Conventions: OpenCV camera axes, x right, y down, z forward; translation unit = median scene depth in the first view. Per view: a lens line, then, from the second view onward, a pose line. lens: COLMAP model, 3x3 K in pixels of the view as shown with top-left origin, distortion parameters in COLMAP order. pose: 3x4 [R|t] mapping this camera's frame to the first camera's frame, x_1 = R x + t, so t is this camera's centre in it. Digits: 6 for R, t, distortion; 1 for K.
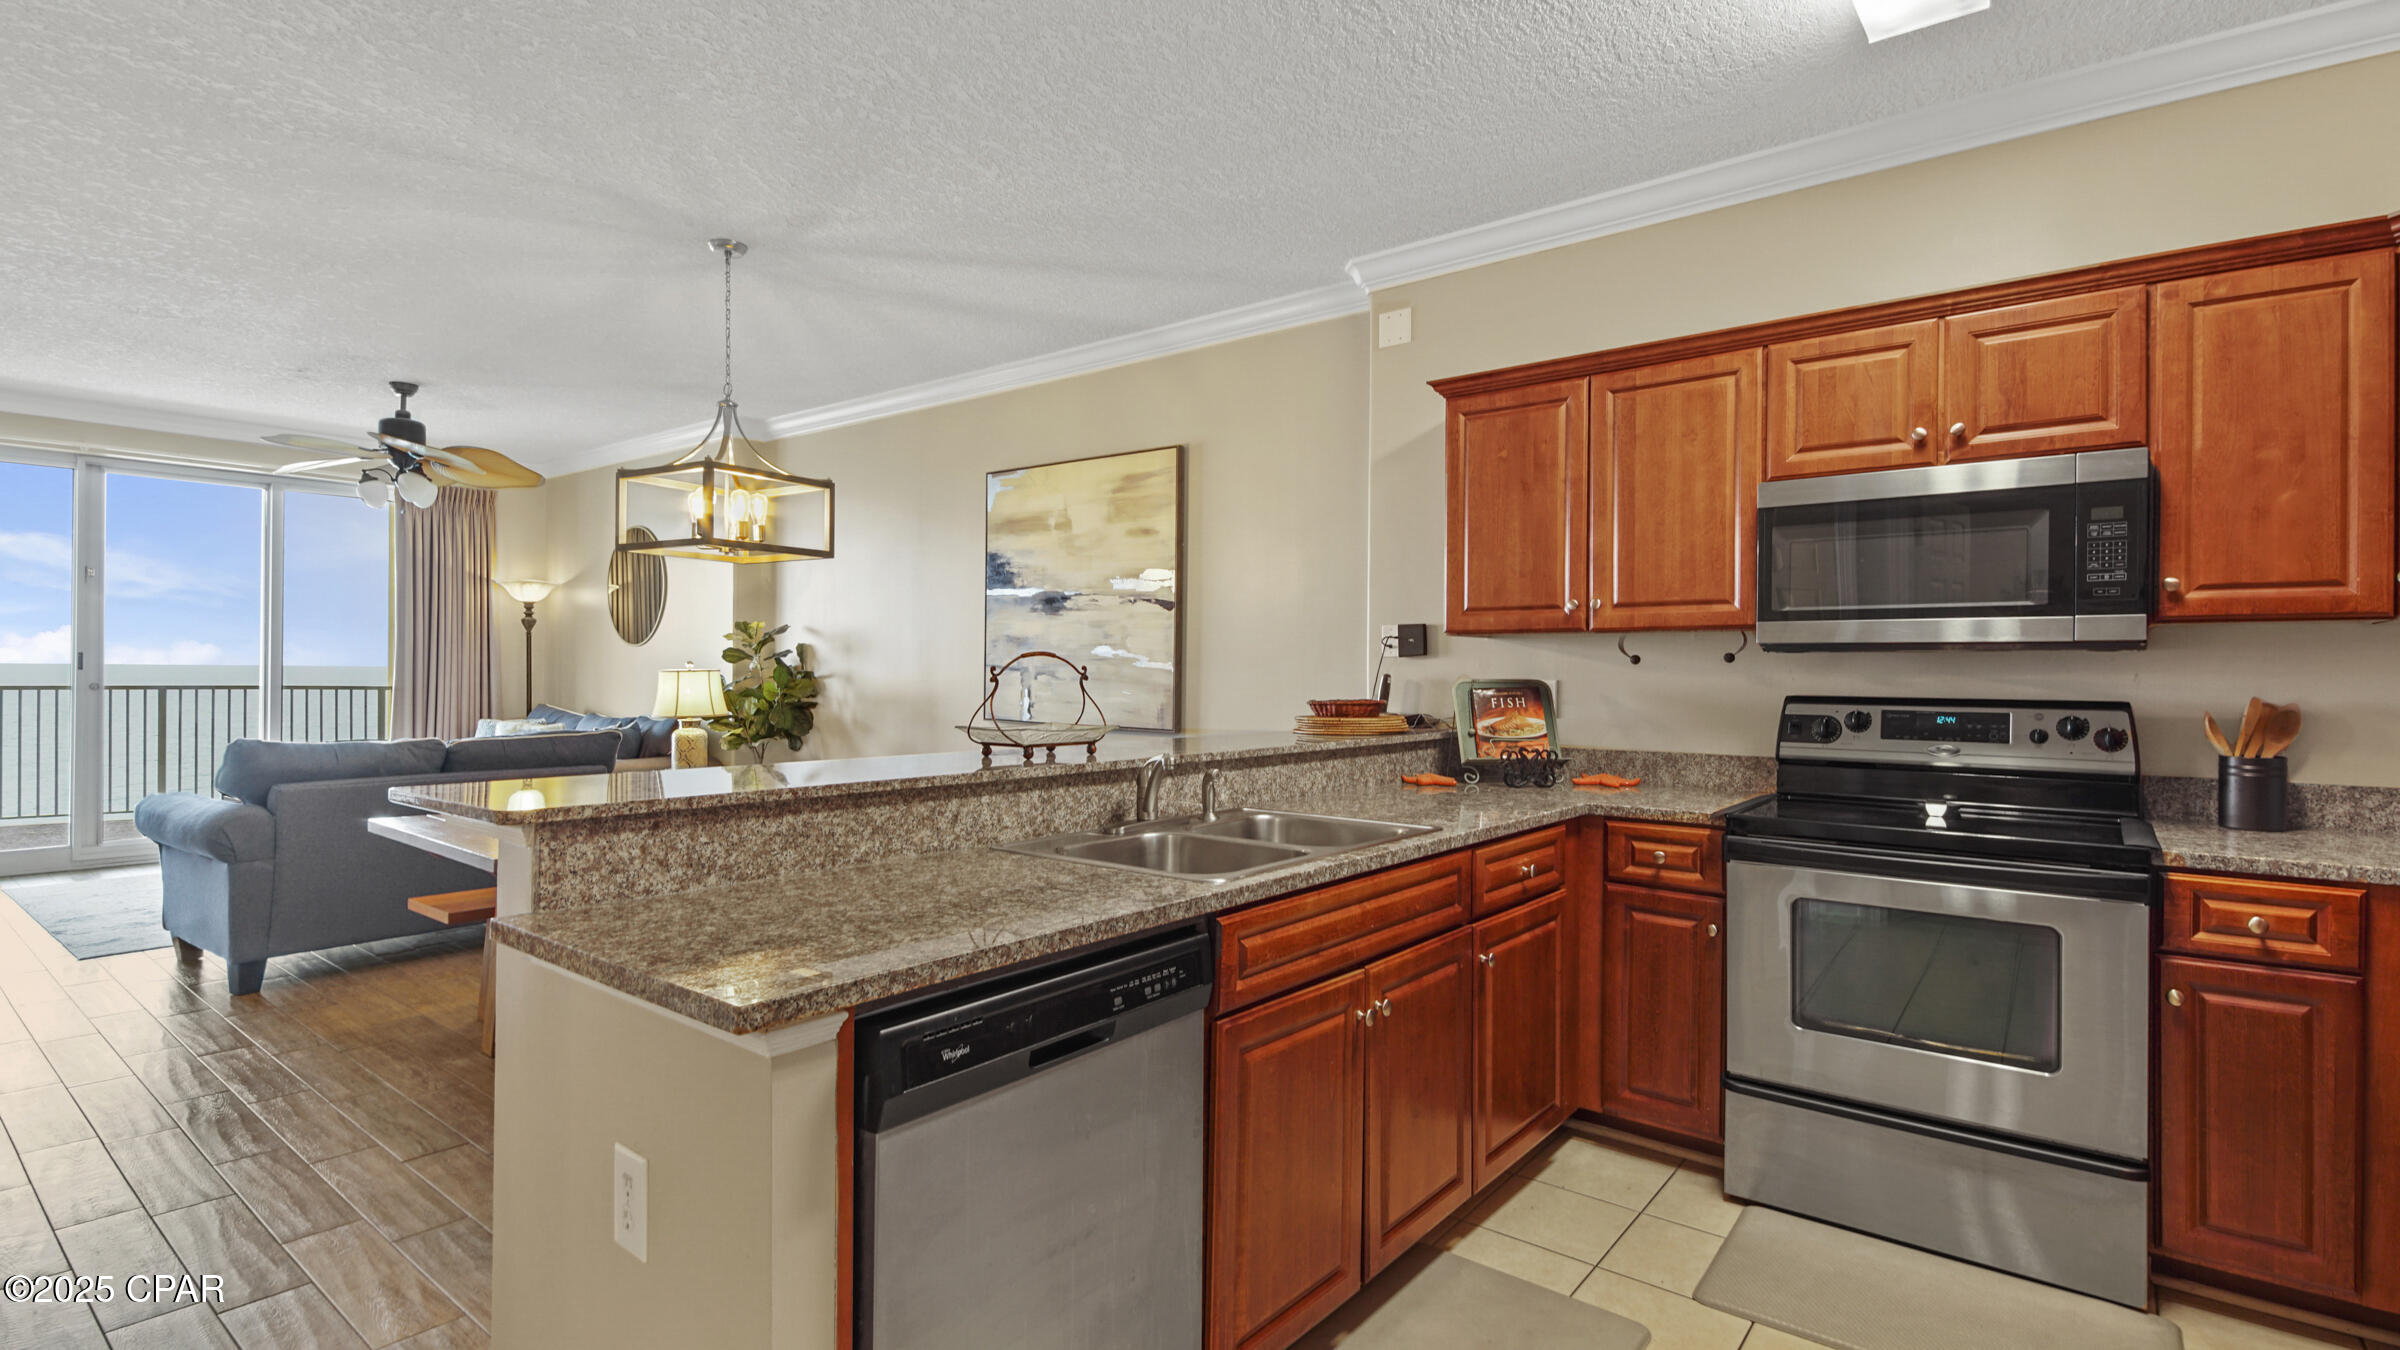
lens RADIAL K [[1005.1, 0, 1199.1], [0, 1005.1, 664.6], [0, 0, 1]] dist [0.000706, -0.004658]
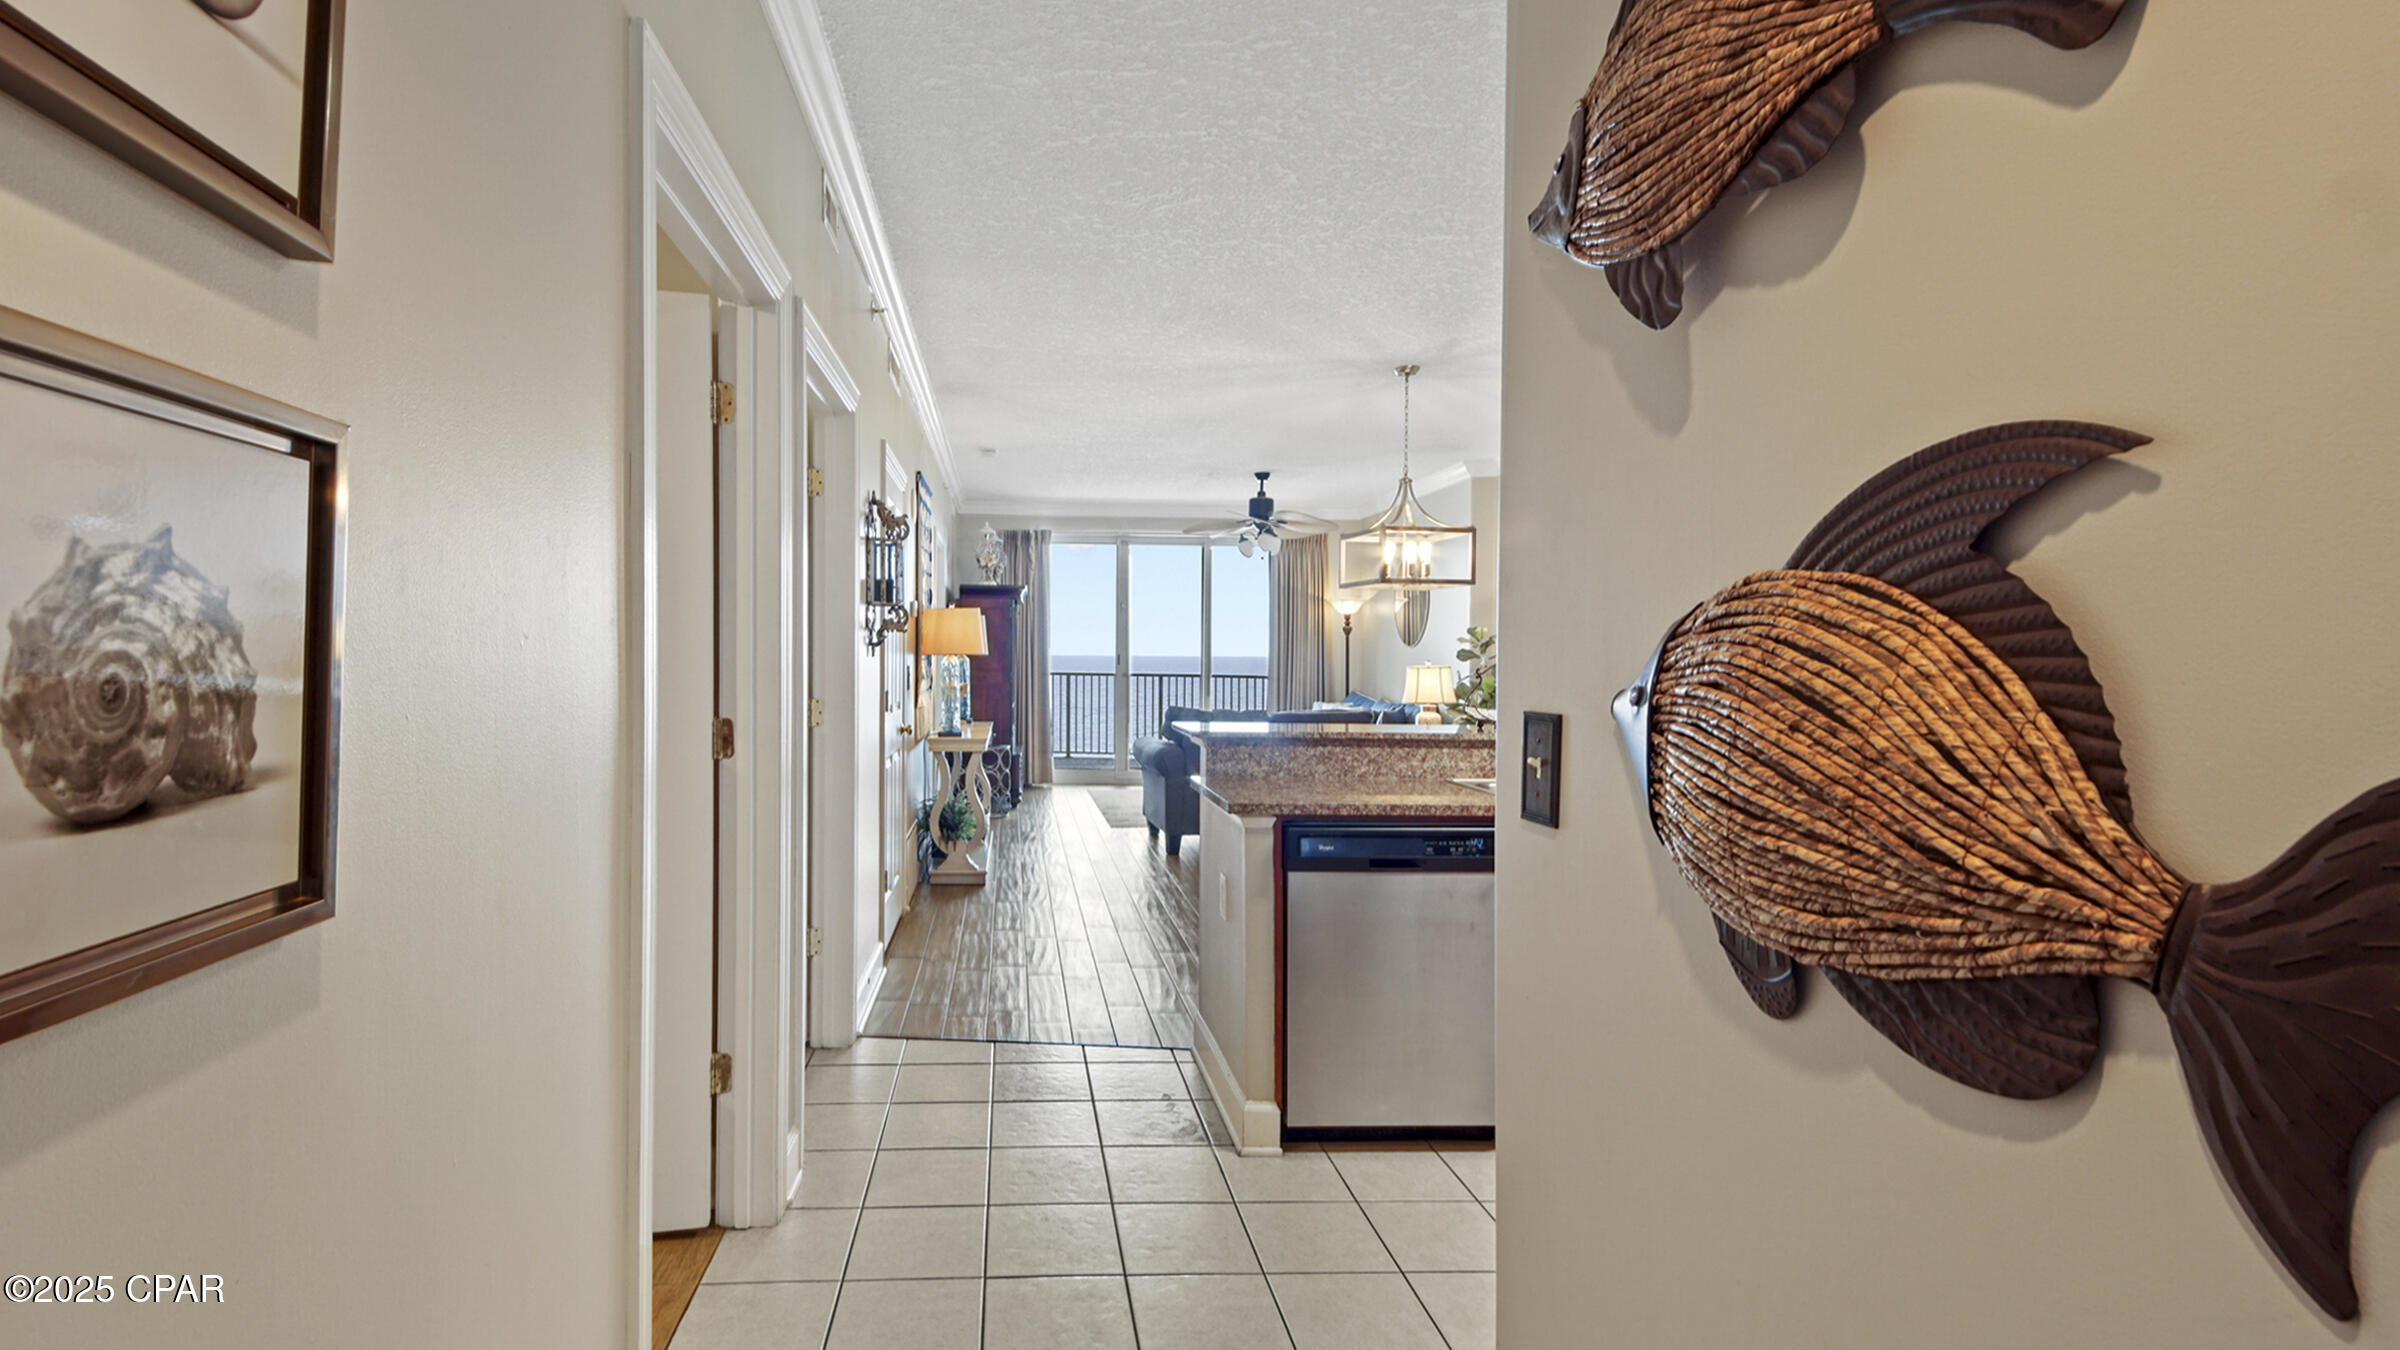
lens RADIAL K [[1005.1, 0, 1199.1], [0, 1005.1, 664.6], [0, 0, 1]] dist [0.000706, -0.004658]
pose [[0.713745, 0.002234, -0.700403, 0.263494], [0.001394, 0.999988, 0.004610, -0.005852], [0.700405, -0.004267, 0.713733, -0.183306]]
